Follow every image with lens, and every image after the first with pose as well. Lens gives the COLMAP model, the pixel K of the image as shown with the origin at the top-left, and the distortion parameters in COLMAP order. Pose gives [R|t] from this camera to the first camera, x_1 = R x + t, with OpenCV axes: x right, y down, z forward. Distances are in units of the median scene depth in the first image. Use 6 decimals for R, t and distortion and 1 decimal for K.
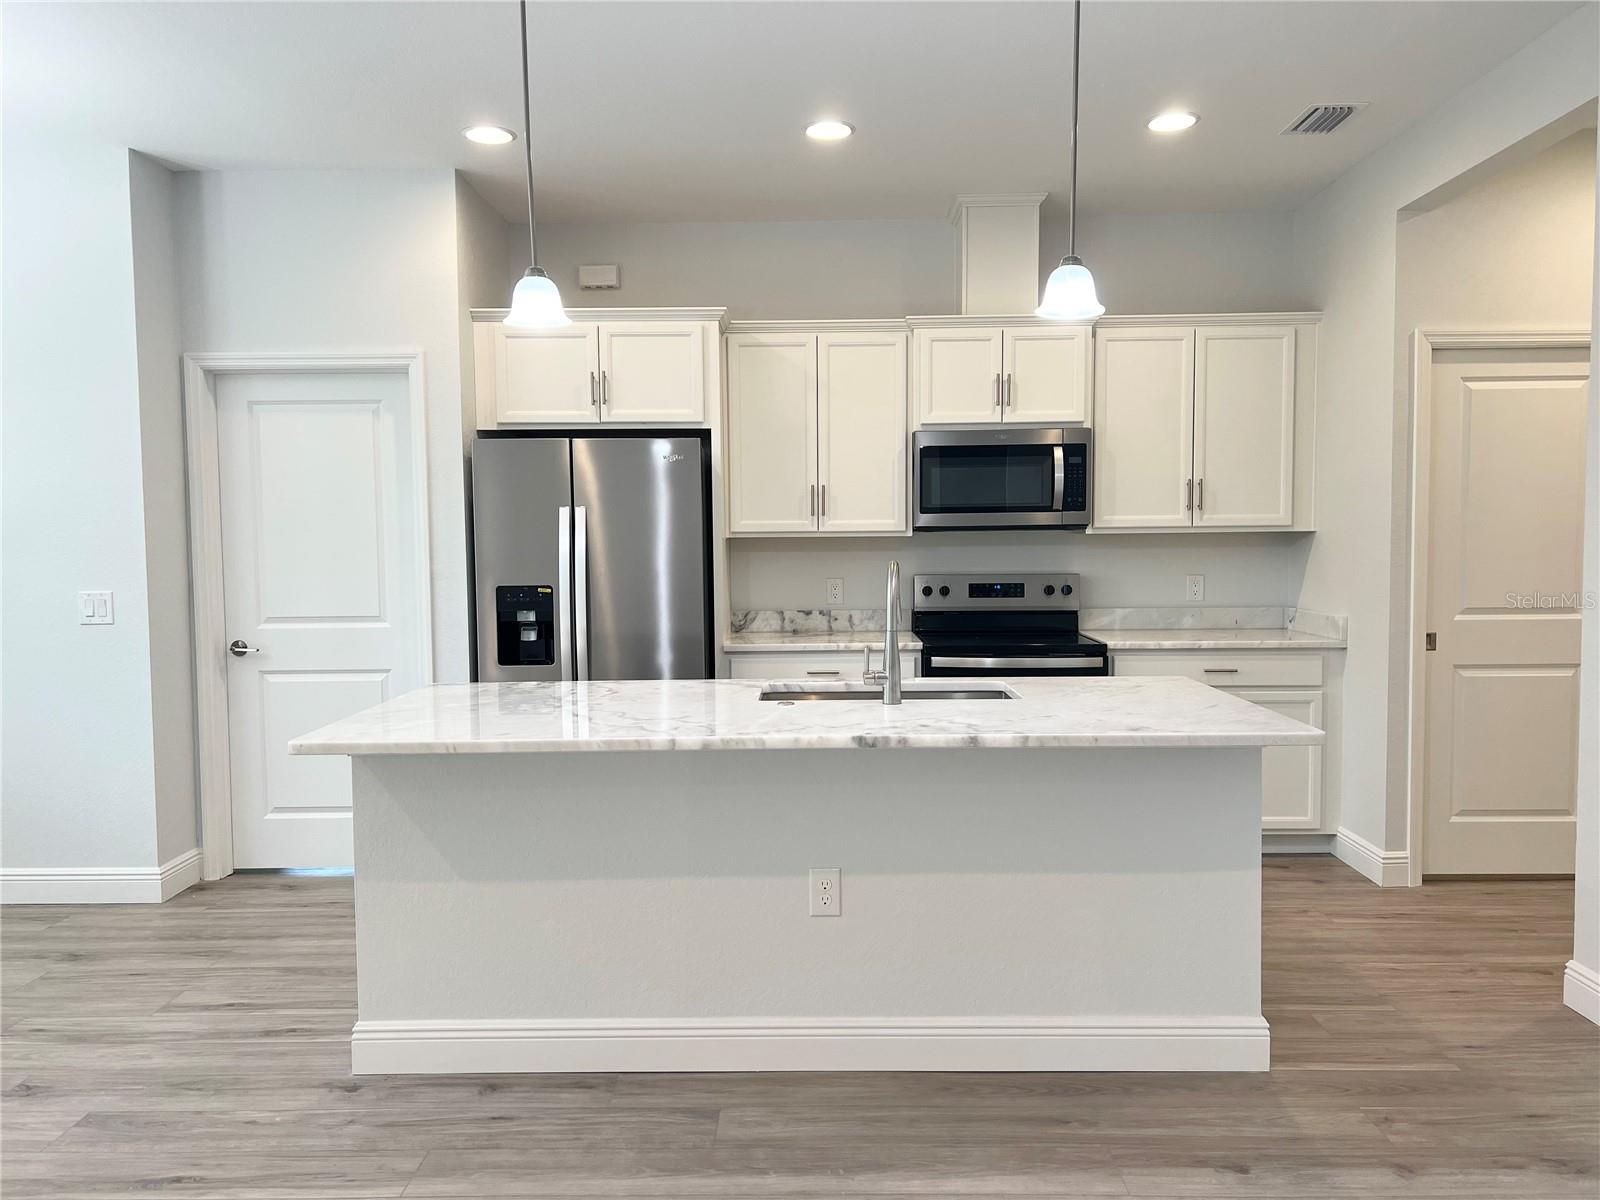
lens RADIAL K [[1202.9, 0, 798.5], [0, 1202.9, 606.9], [0, 0, 1]] dist [0.087384, -0.096822]
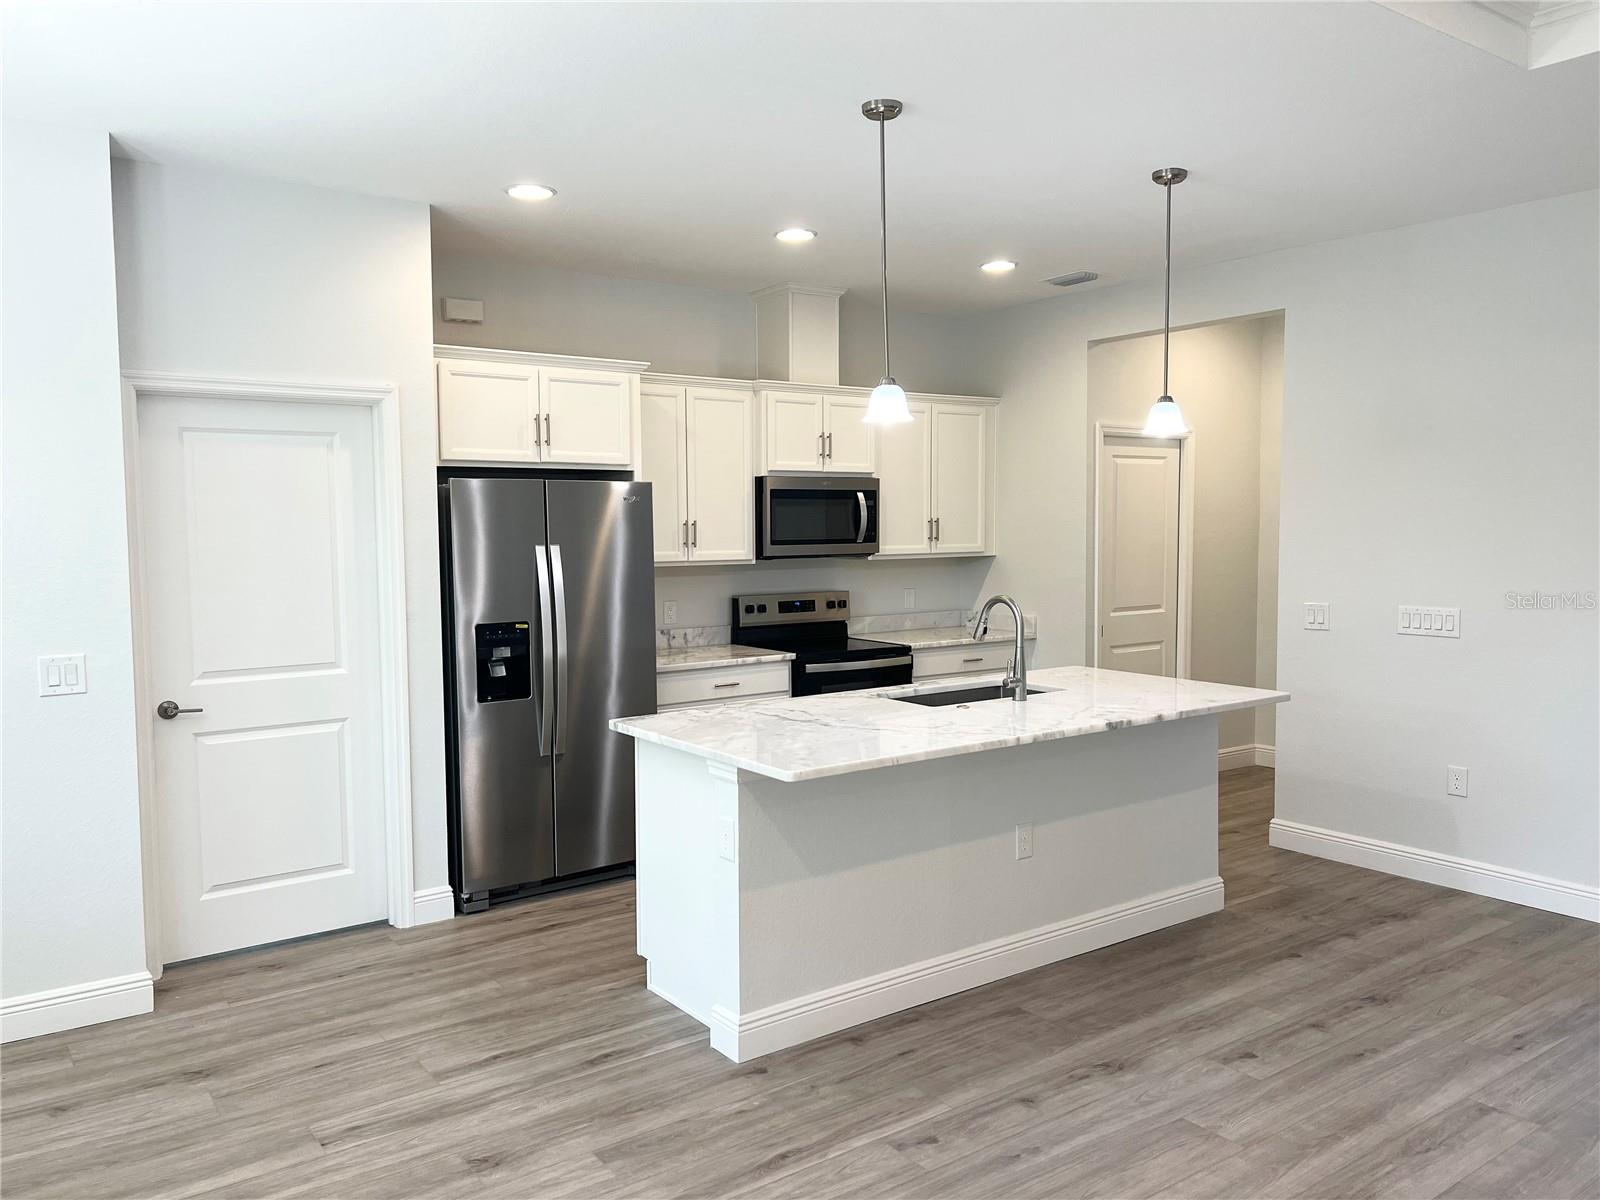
lens RADIAL K [[1202.9, 0, 798.5], [0, 1202.9, 606.9], [0, 0, 1]] dist [0.087384, -0.096822]
pose [[0.801224, -0.040036, 0.597023, -0.616779], [0.036256, 0.999174, 0.018348, -0.039332], [-0.597265, 0.006945, 0.802014, 0.032333]]
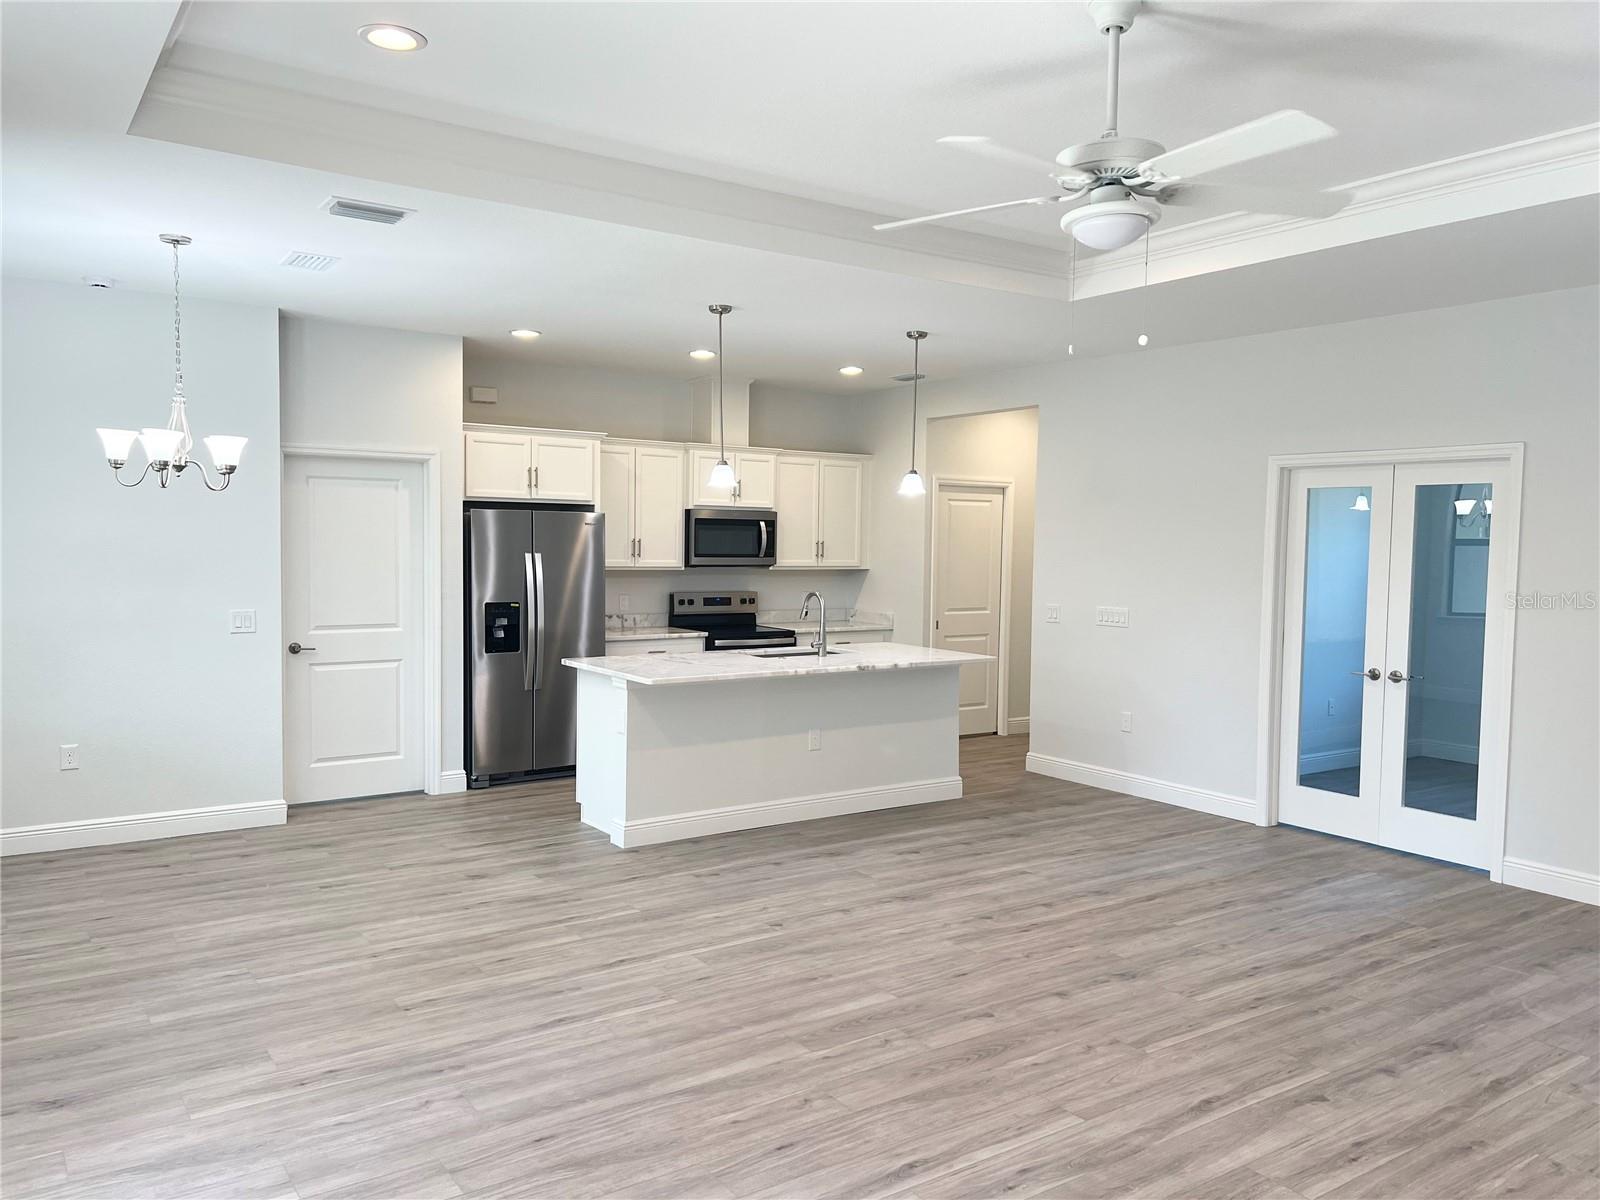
lens RADIAL K [[1202.9, 0, 798.5], [0, 1202.9, 606.9], [0, 0, 1]] dist [0.087384, -0.096822]
pose [[0.815156, -0.012409, 0.579109, -0.802456], [0.013137, 0.999909, 0.002935, -0.010856], [-0.579093, 0.005216, 0.815245, -0.496585]]
